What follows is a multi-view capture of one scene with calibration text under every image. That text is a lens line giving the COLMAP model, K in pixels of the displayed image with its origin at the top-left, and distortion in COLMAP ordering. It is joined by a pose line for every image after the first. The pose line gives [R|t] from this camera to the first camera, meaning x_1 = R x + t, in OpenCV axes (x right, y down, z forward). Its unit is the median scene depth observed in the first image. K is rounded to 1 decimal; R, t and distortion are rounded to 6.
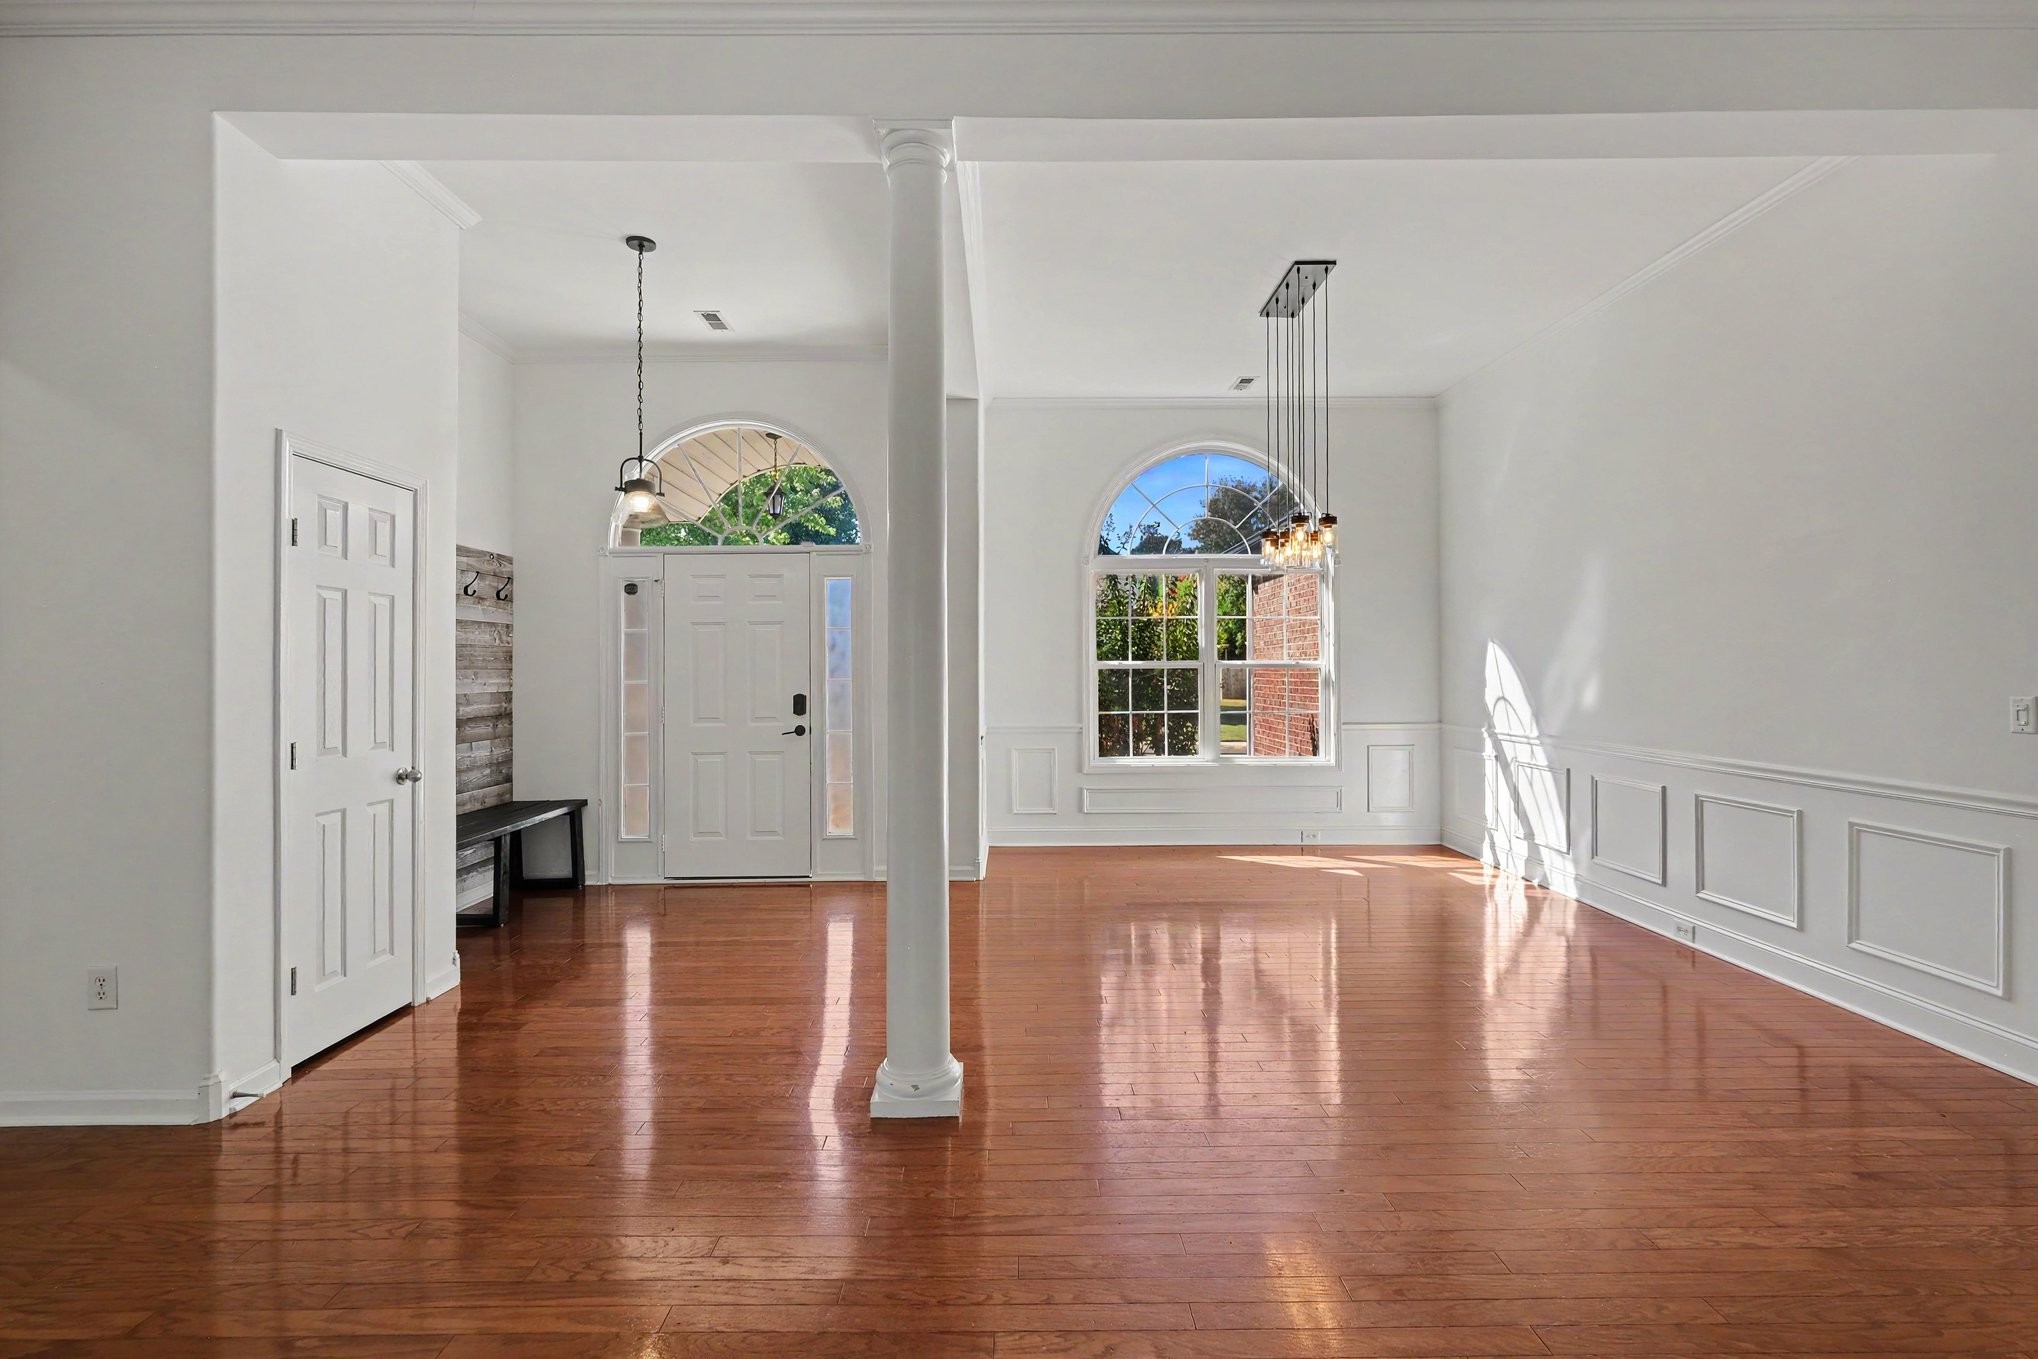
lens RADIAL K [[901.2, 0, 1015.9], [0, 901.2, 668.3], [0, 0, 1]] dist [-0.001378, 0.000371]
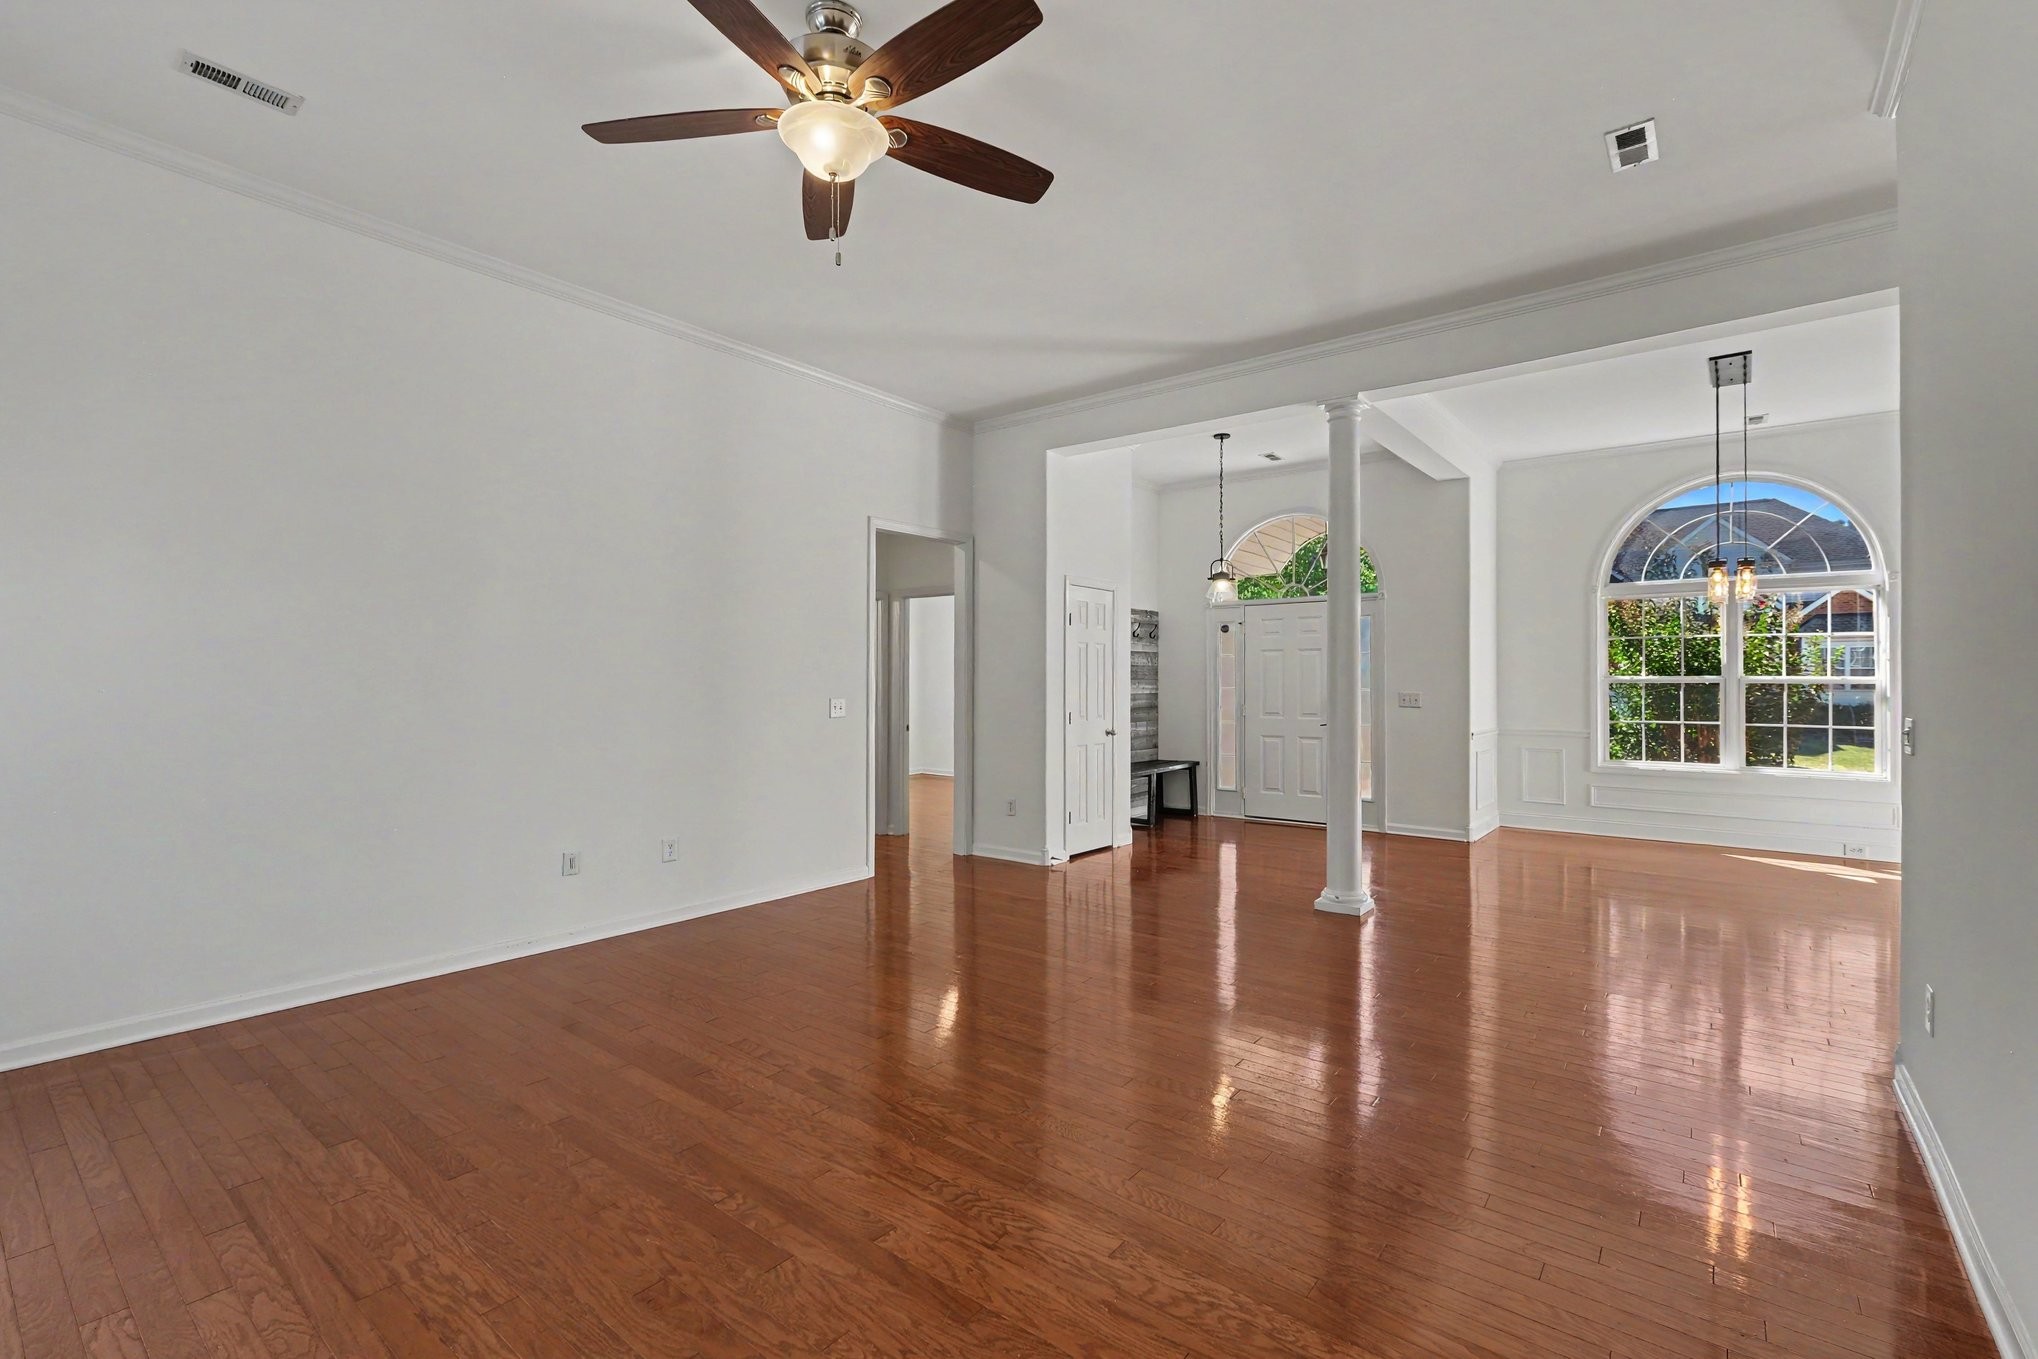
lens RADIAL K [[910.4, 0, 1010.1], [0, 910.4, 652.3], [0, 0, 1]] dist [-0.000814, -0.000056]
pose [[0.779615, -0.011275, -0.626158, 0.274897], [-0.005975, 0.999659, -0.025439, -0.005075], [0.626231, 0.023574, 0.779281, -0.471271]]
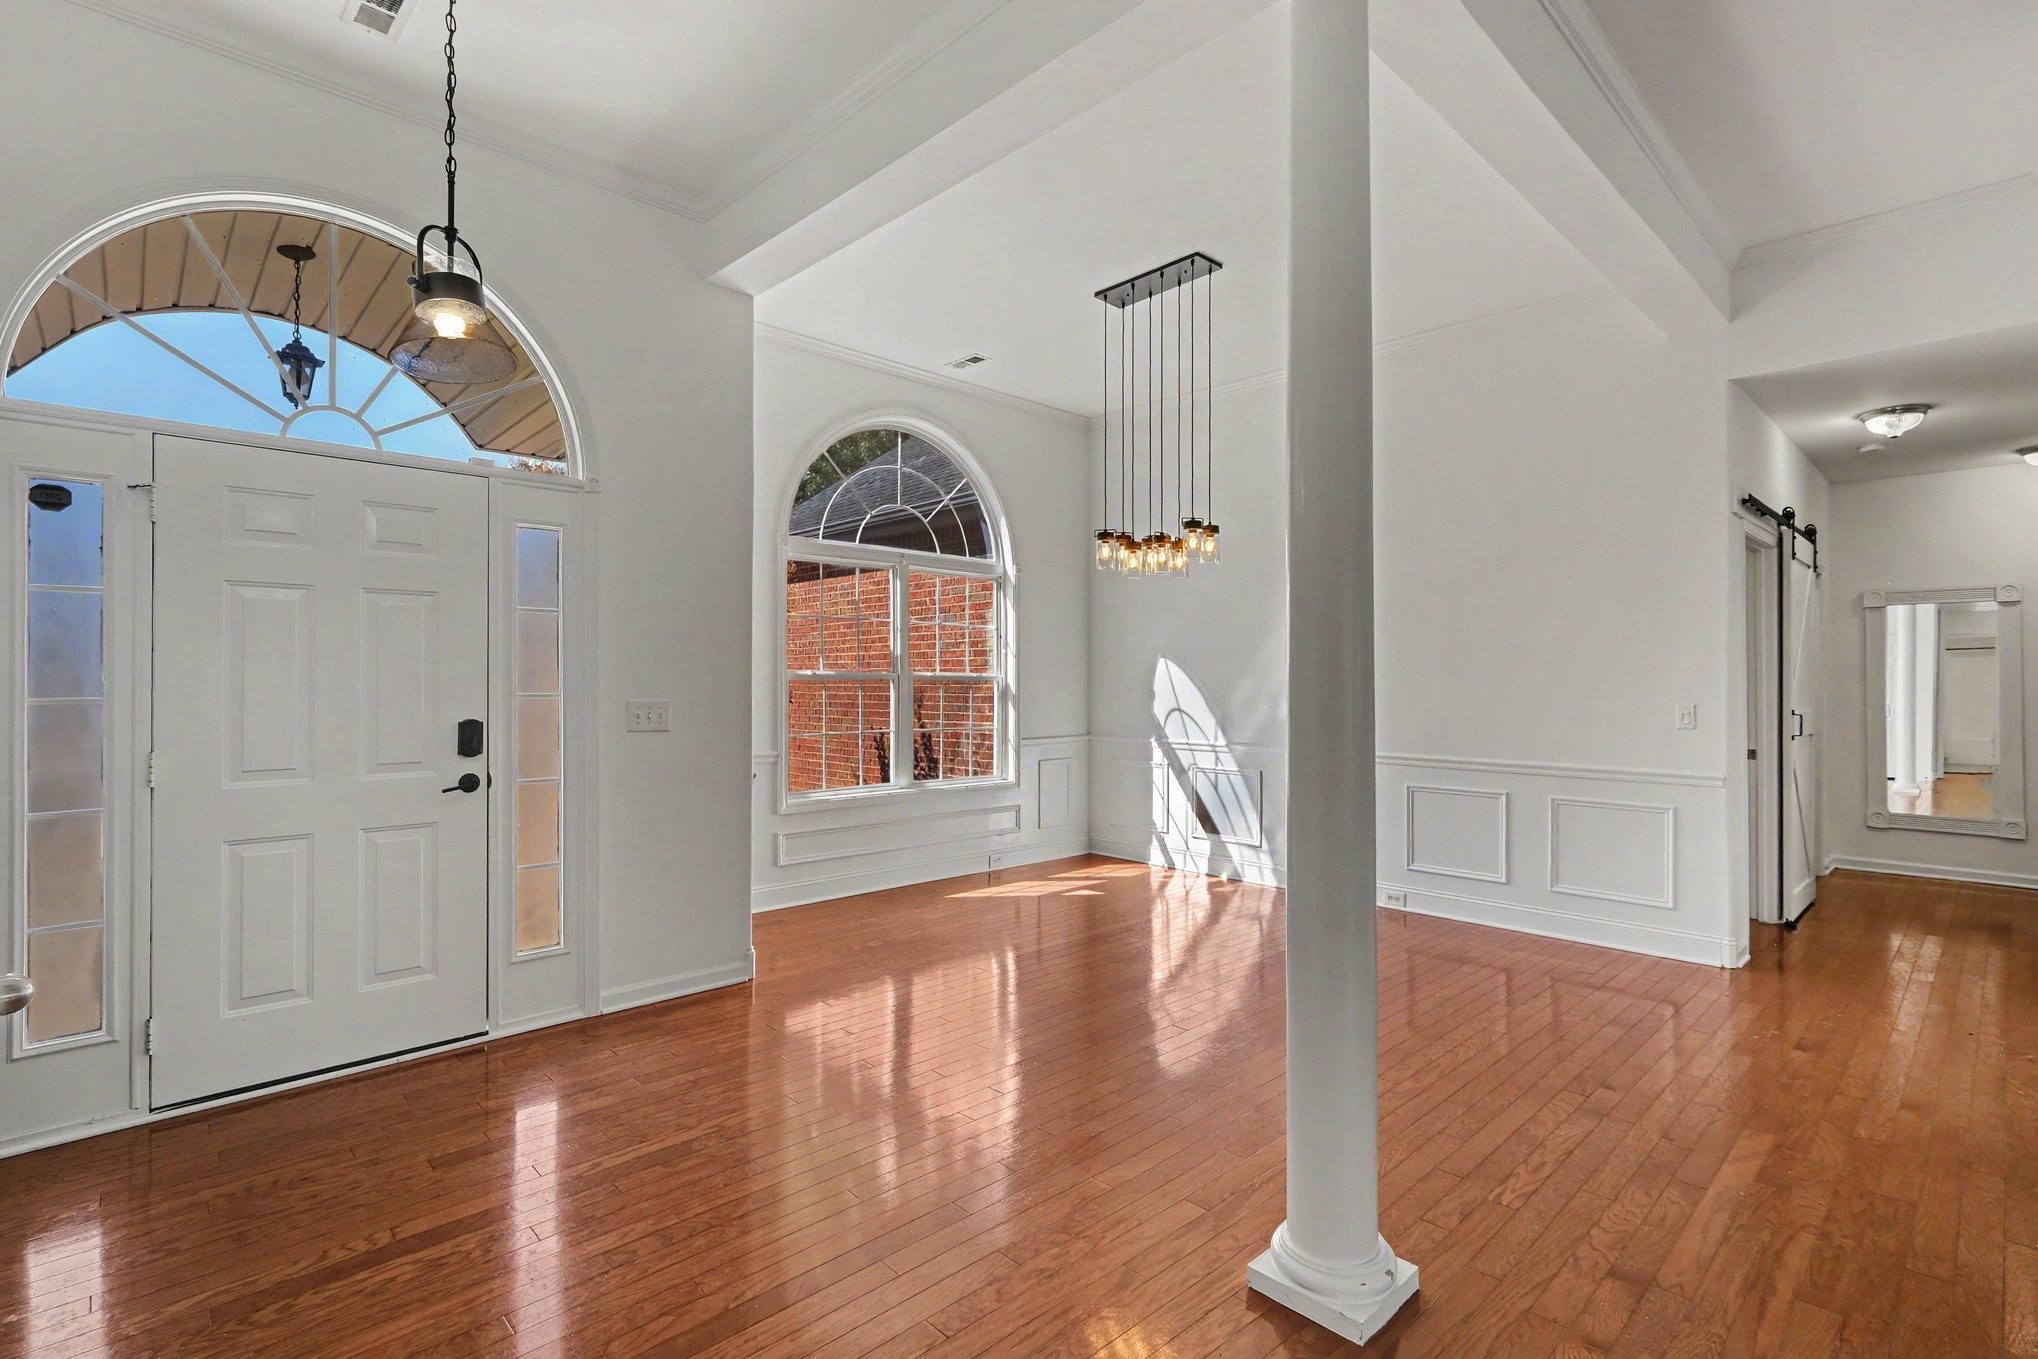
lens RADIAL K [[951.5, 0, 1015.6], [0, 951.5, 674.0], [0, 0, 1]] dist [-0.003674, -0.000152]
pose [[0.730287, 0.011849, 0.683037, -0.402214], [-0.006966, 0.999927, -0.009898, 0.002864], [-0.683105, 0.002470, 0.730316, 0.318126]]
